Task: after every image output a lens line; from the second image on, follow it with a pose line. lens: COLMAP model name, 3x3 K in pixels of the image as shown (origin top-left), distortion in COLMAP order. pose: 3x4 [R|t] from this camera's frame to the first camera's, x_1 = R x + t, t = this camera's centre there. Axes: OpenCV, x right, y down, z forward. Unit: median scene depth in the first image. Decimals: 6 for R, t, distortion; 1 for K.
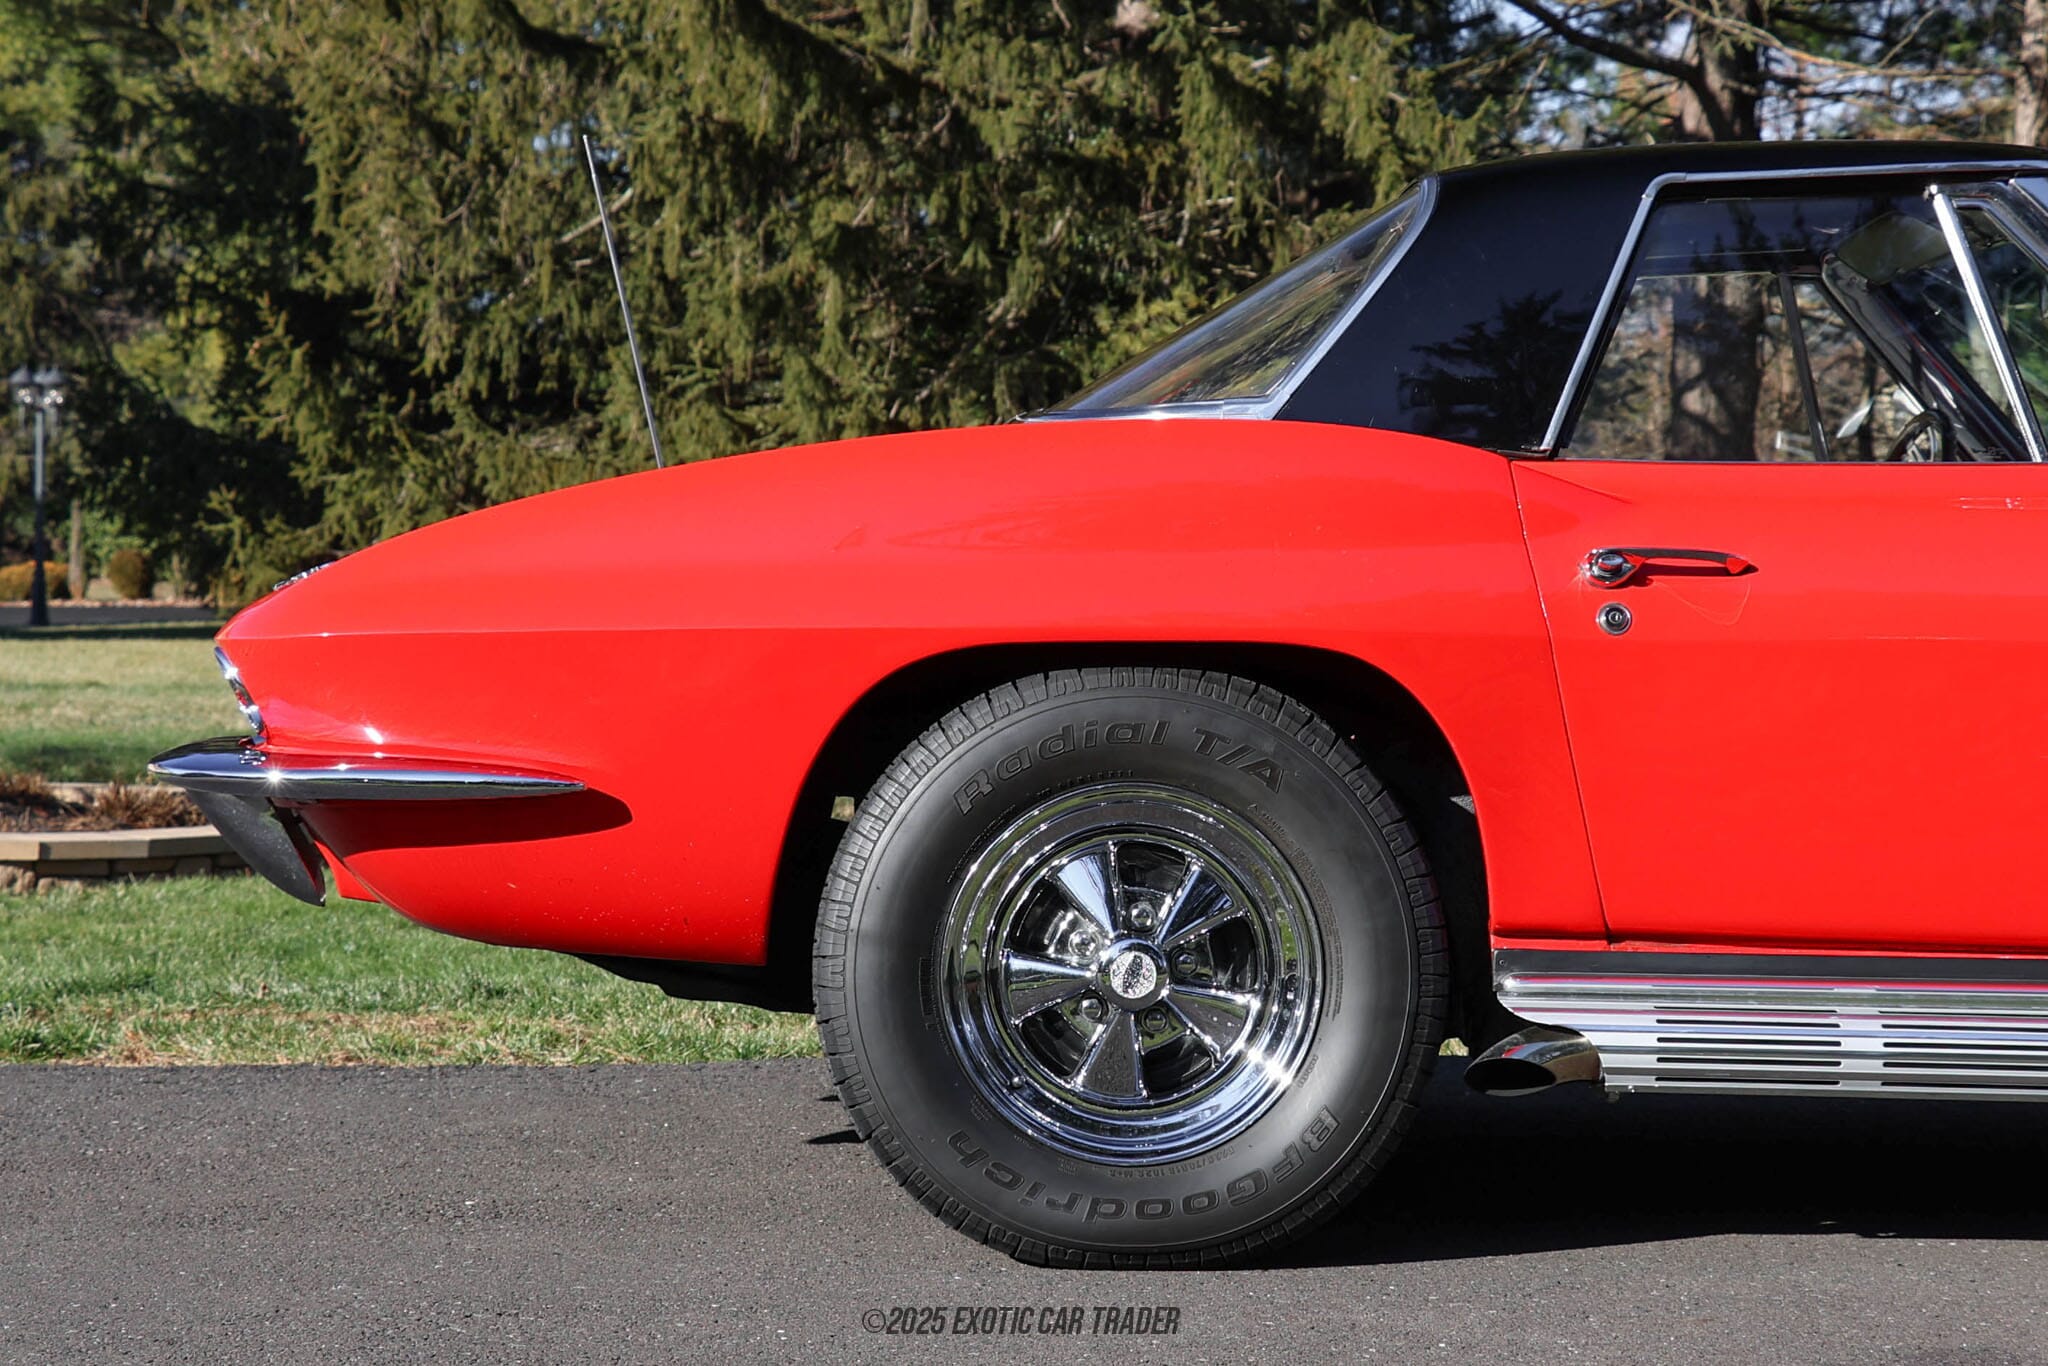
lens RADIAL K [[2416.9, 0, 1024.0], [0, 2416.9, 683.0], [0, 0, 1]] dist [0.020415, 0.032373]
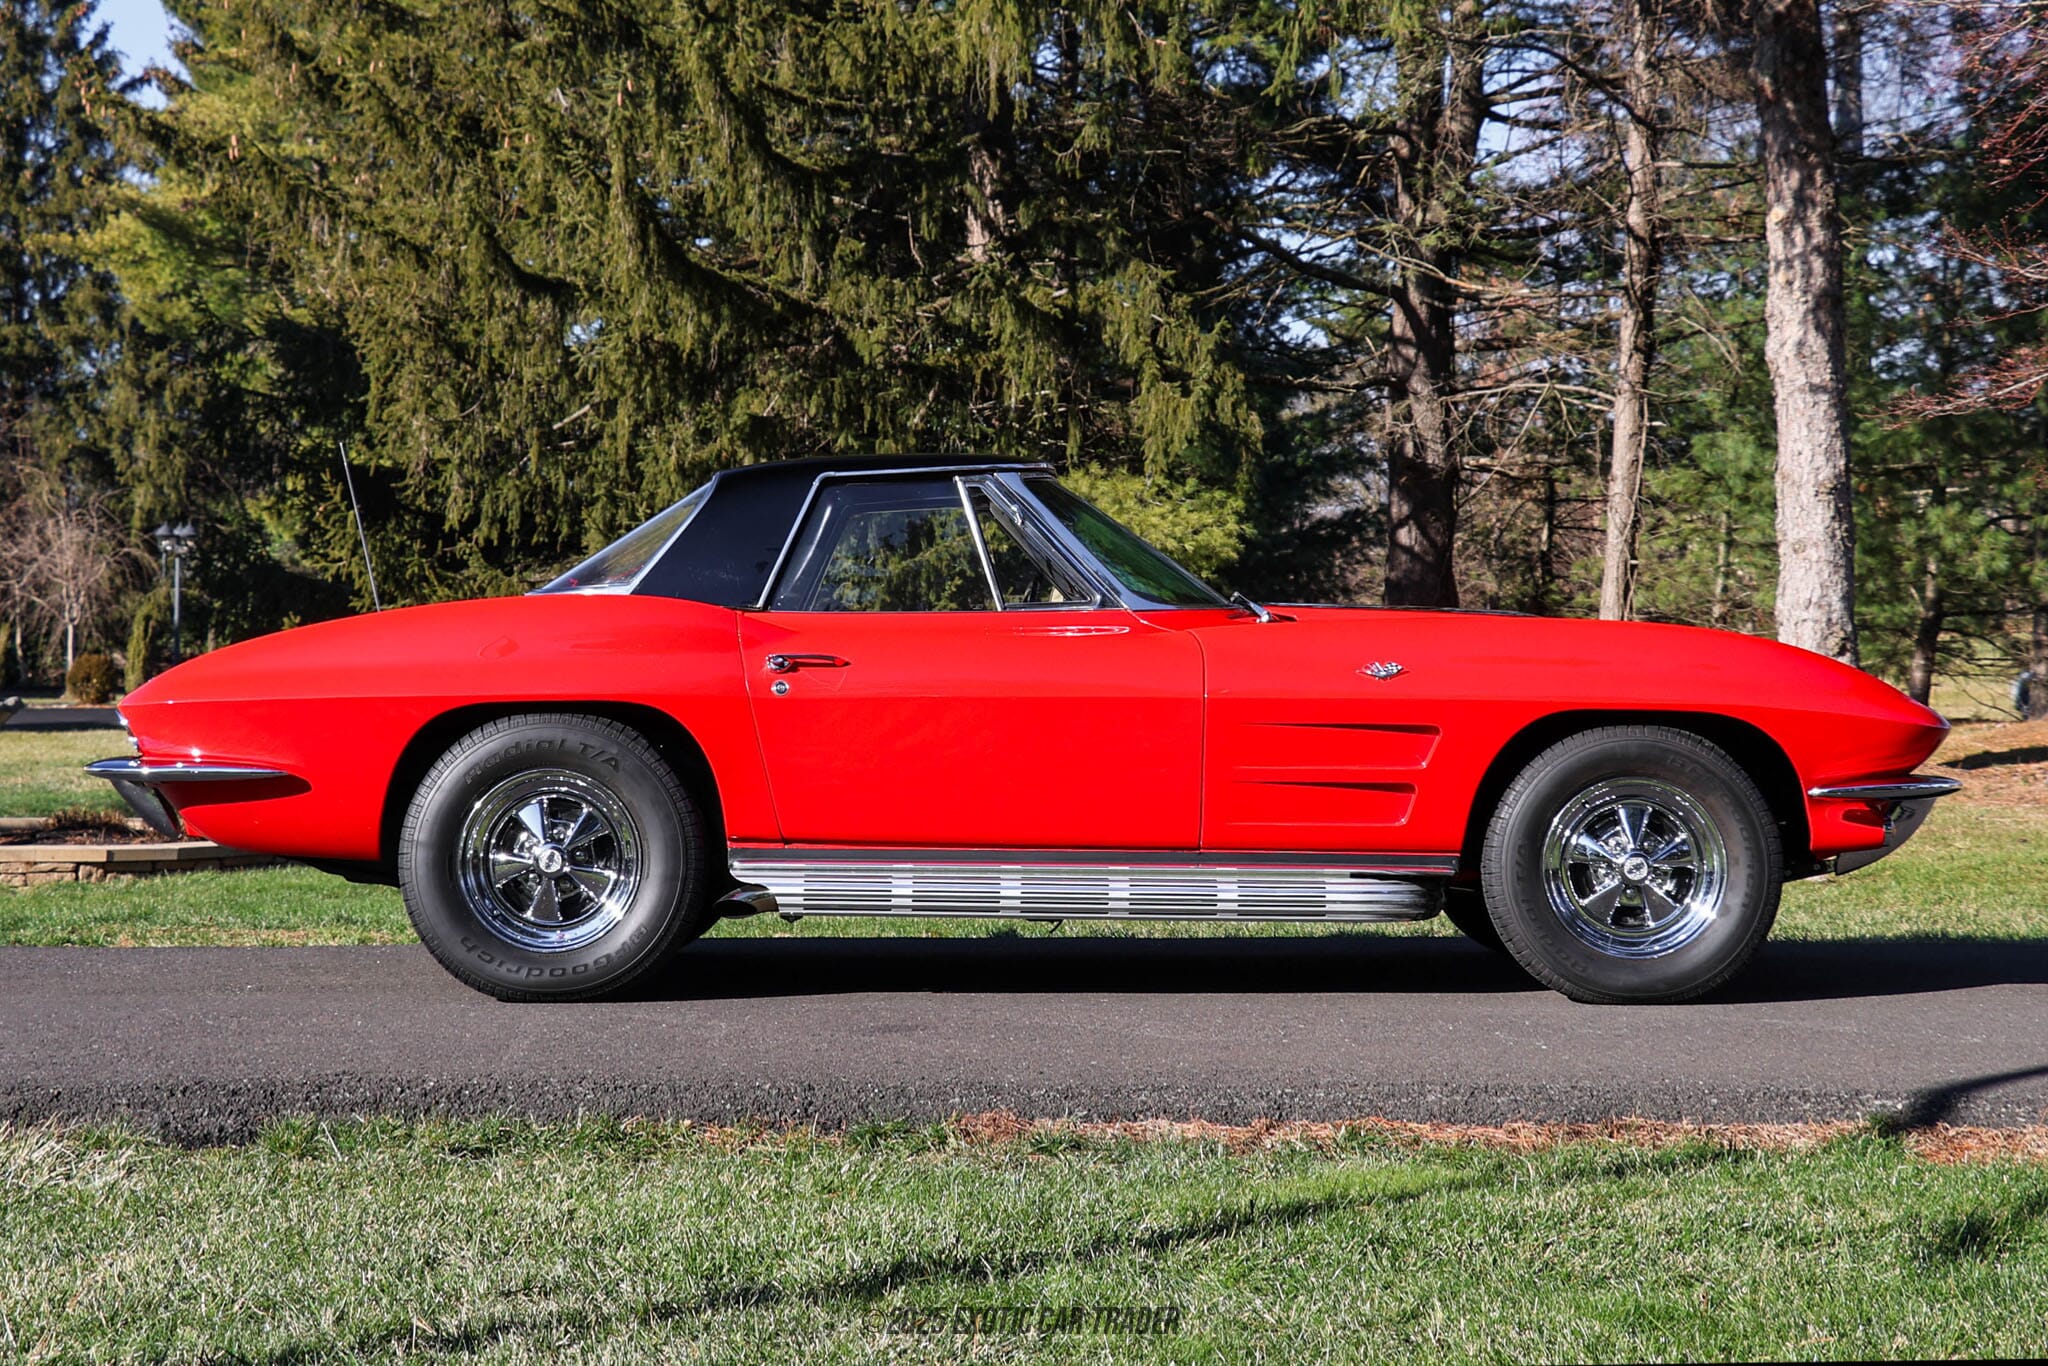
lens RADIAL K [[2068.5, 0, 1024.0], [0, 2068.5, 683.0], [0, 0, 1]] dist [0.011698, 0.030520]
pose [[0.999875, -0.010965, -0.011354, 0.090167], [0.010495, 0.999118, -0.040647, 0.008356], [0.011789, 0.040523, 0.999109, -0.149256]]
